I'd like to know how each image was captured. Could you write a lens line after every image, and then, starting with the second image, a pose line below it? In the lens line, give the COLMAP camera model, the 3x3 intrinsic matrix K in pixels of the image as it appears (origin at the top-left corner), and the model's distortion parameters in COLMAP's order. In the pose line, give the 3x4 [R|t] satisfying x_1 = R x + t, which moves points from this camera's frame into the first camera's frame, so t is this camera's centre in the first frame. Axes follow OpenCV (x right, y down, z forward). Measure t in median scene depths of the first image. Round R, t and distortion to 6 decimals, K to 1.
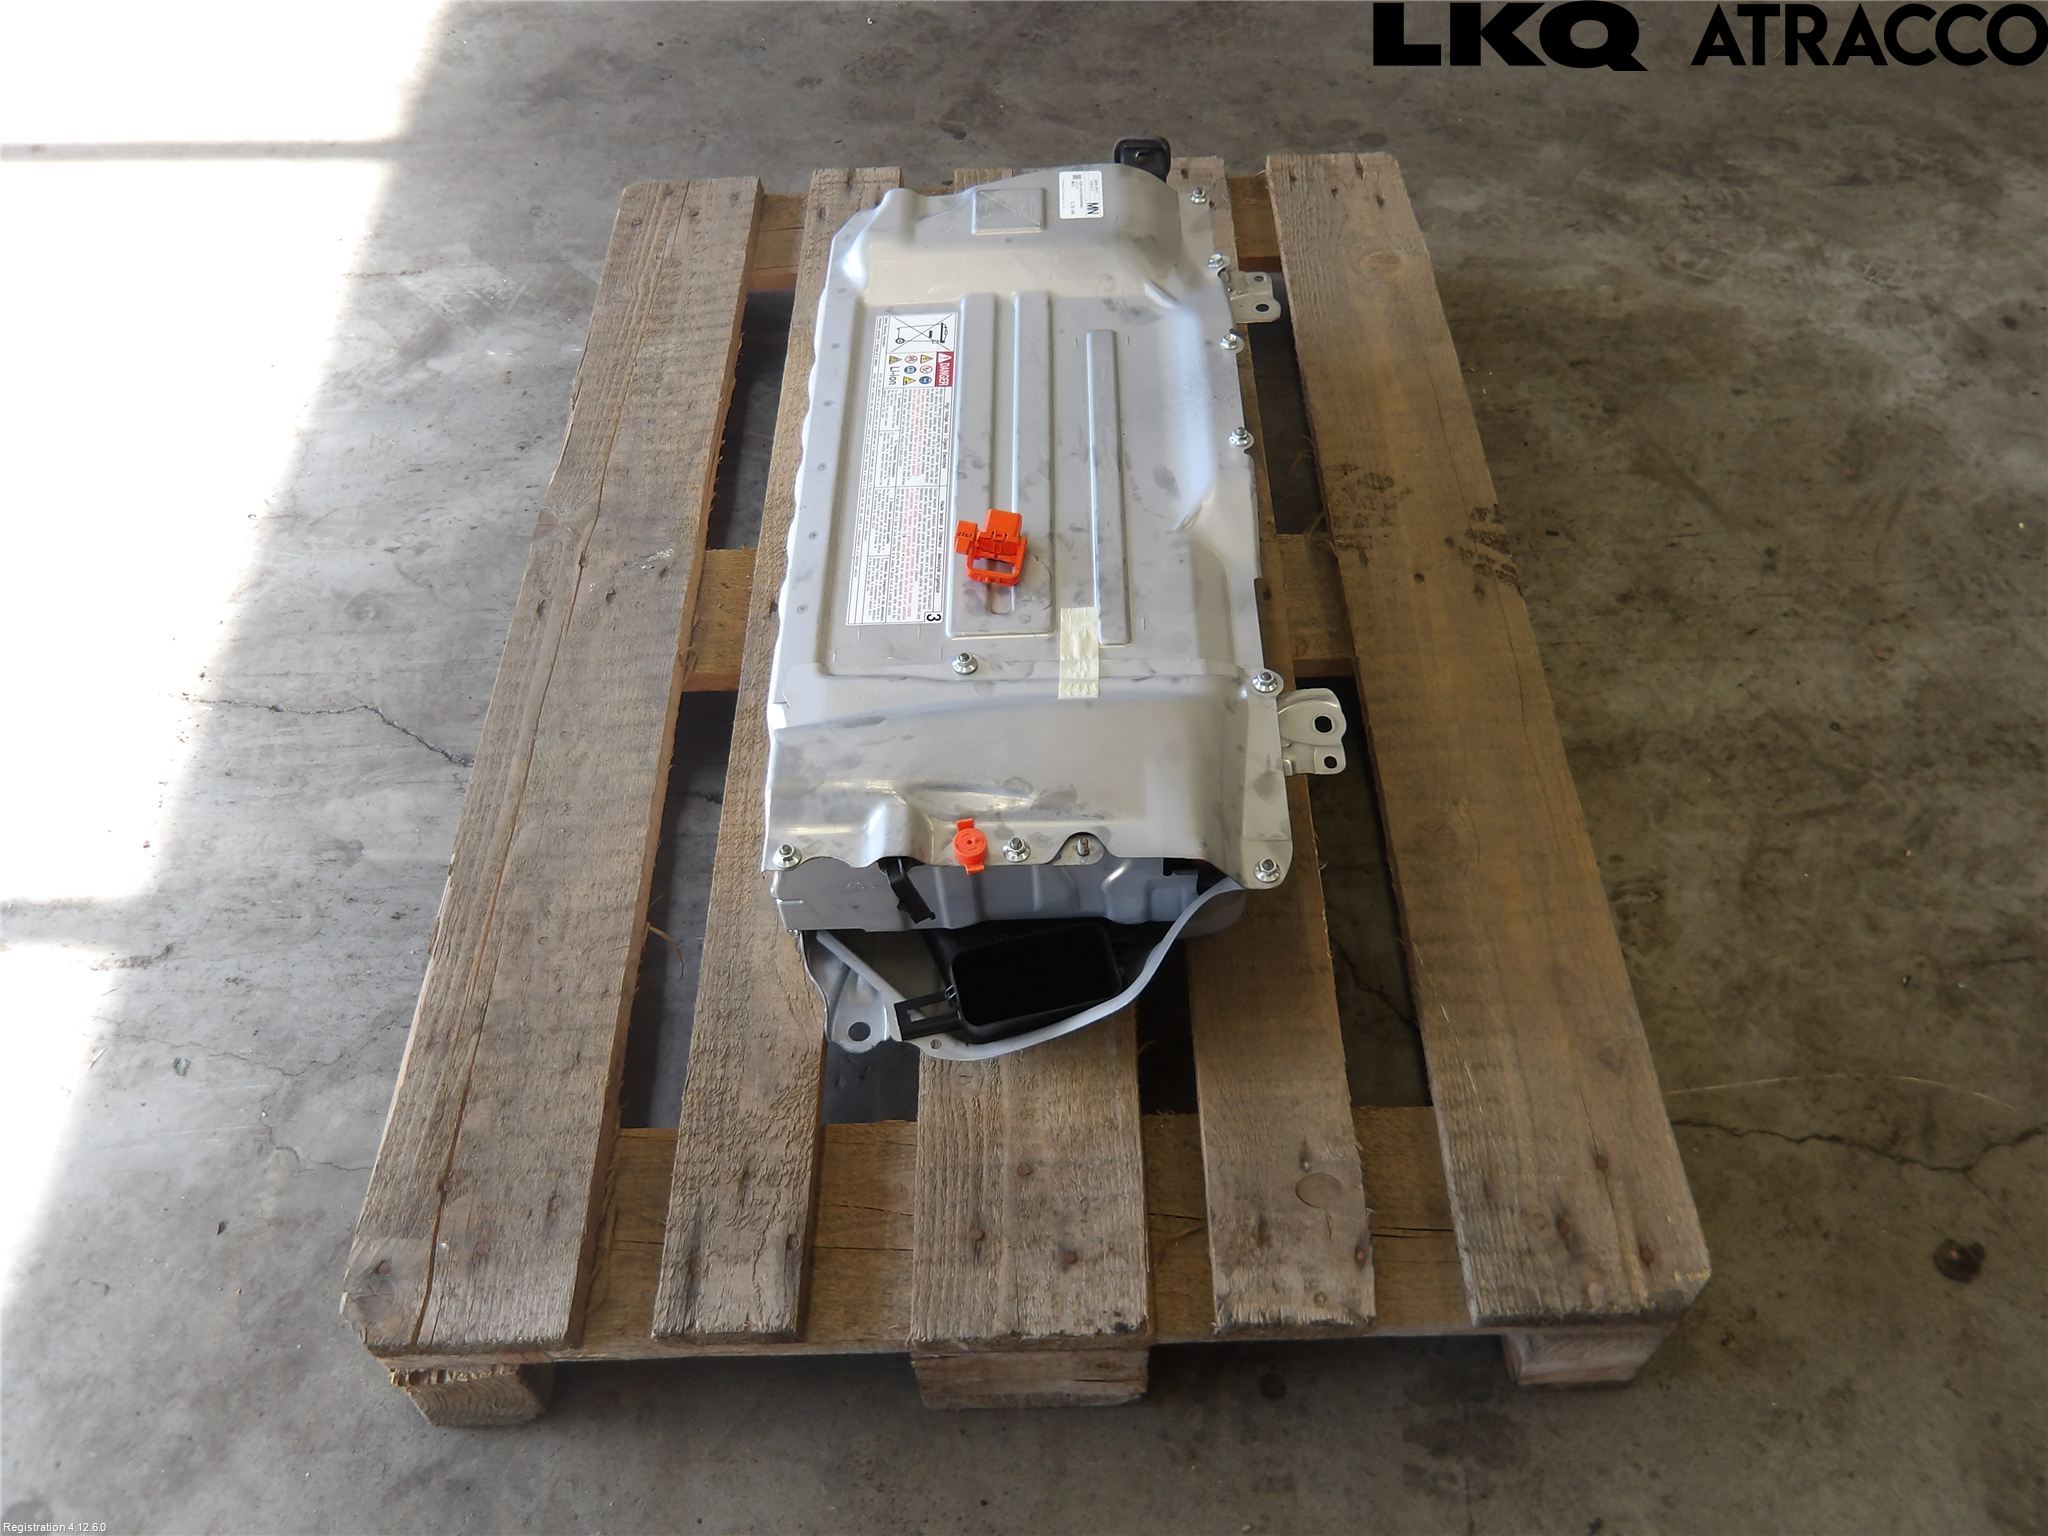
lens RADIAL K [[1665.0, 0, 1045.1], [0, 1665.0, 760.1], [0, 0, 1]] dist [-0.006495, 0.026481]
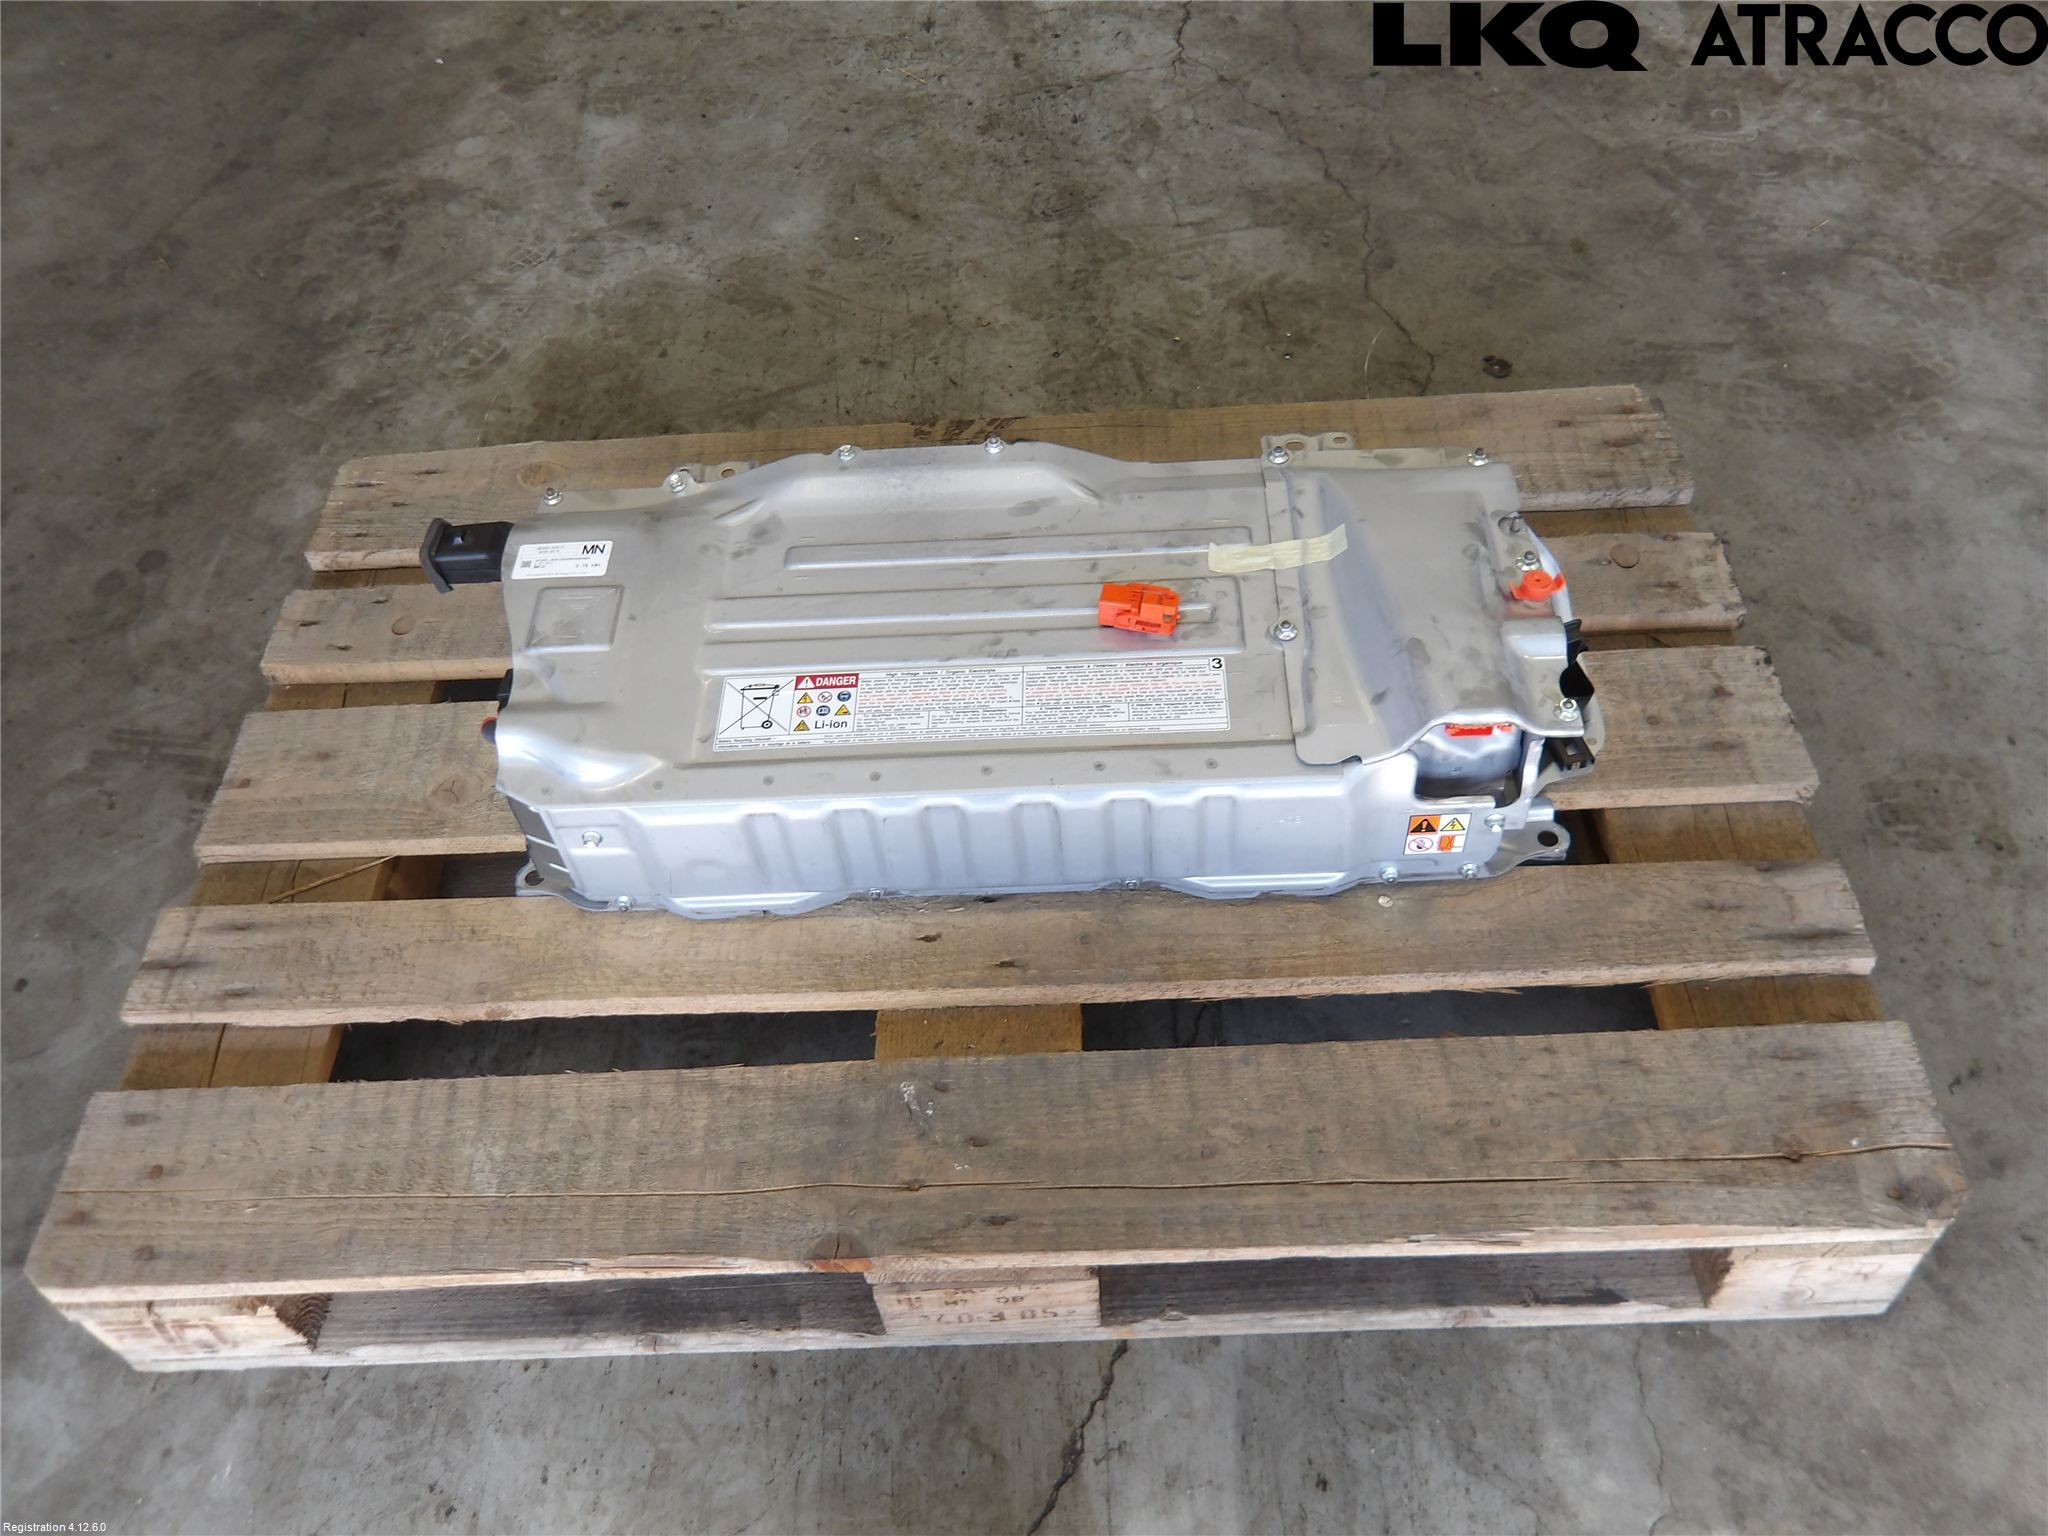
lens RADIAL K [[1665.0, 0, 1034.3], [0, 1665.0, 764.2], [0, 0, 1]] dist [-0.006495, 0.026481]
pose [[0.015336, -0.753612, 0.657140, -0.663344], [0.816441, 0.388845, 0.426877, -0.498135], [-0.577225, 0.529970, 0.621243, 0.403805]]
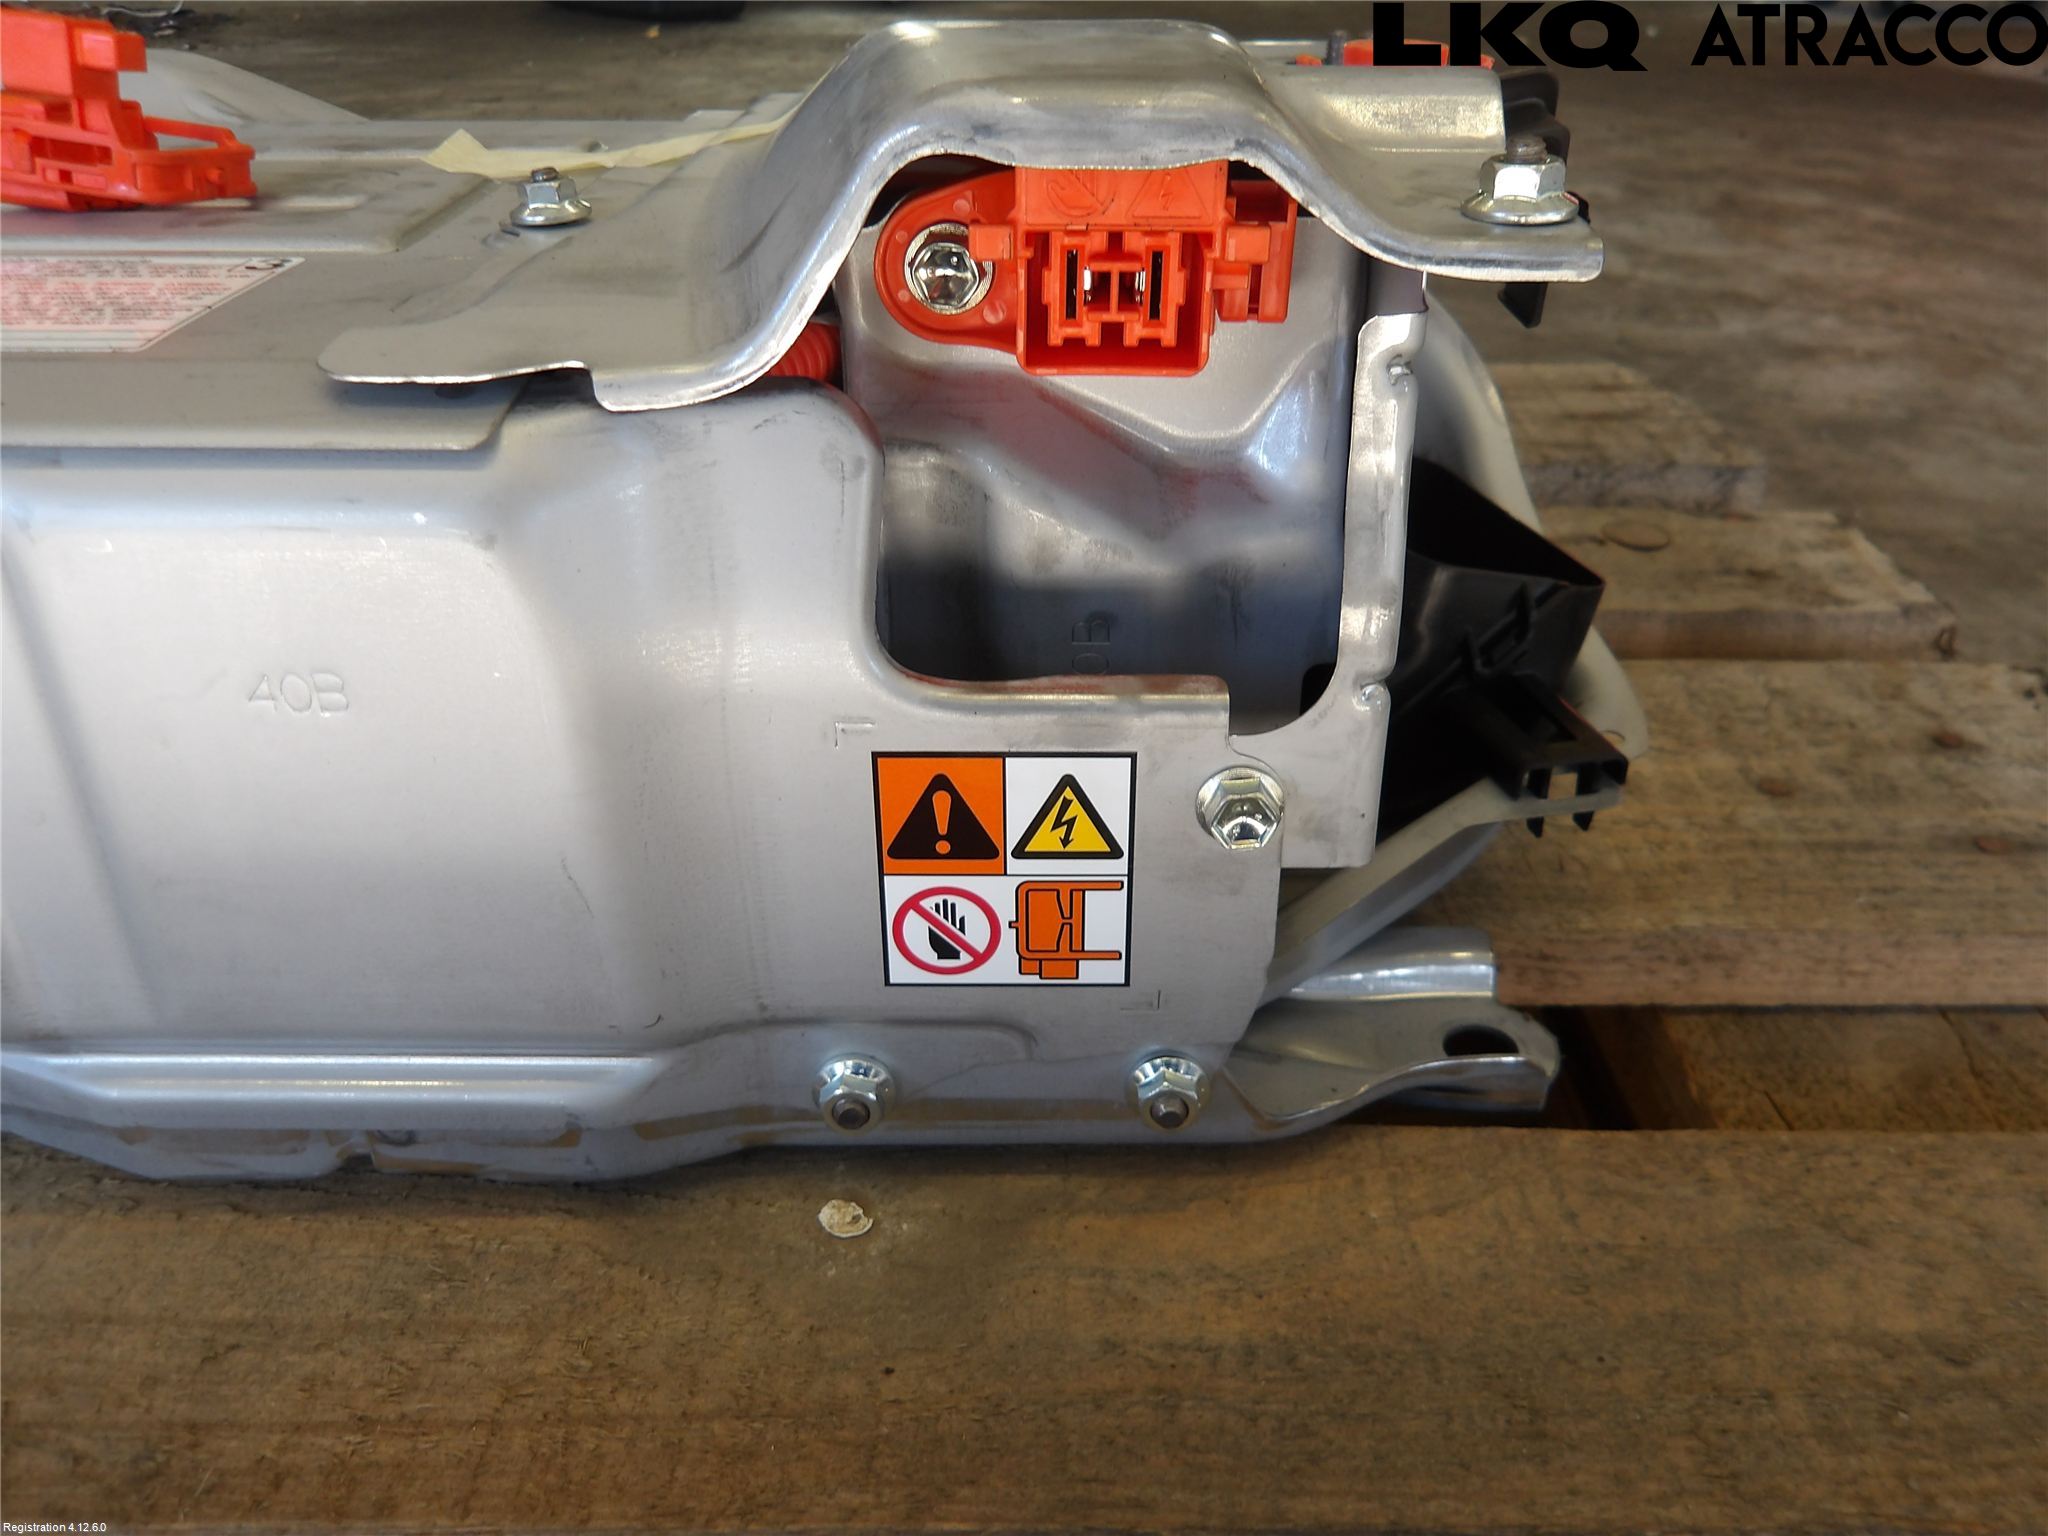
lens RADIAL K [[1665.0, 0, 1045.3], [0, 1665.0, 759.0], [0, 0, 1]] dist [-0.006495, 0.026481]
pose [[0.021573, -0.454708, 0.890379, -0.300283], [0.778714, 0.566177, 0.270274, -0.010877], [-0.627008, 0.687520, 0.366302, 0.746556]]
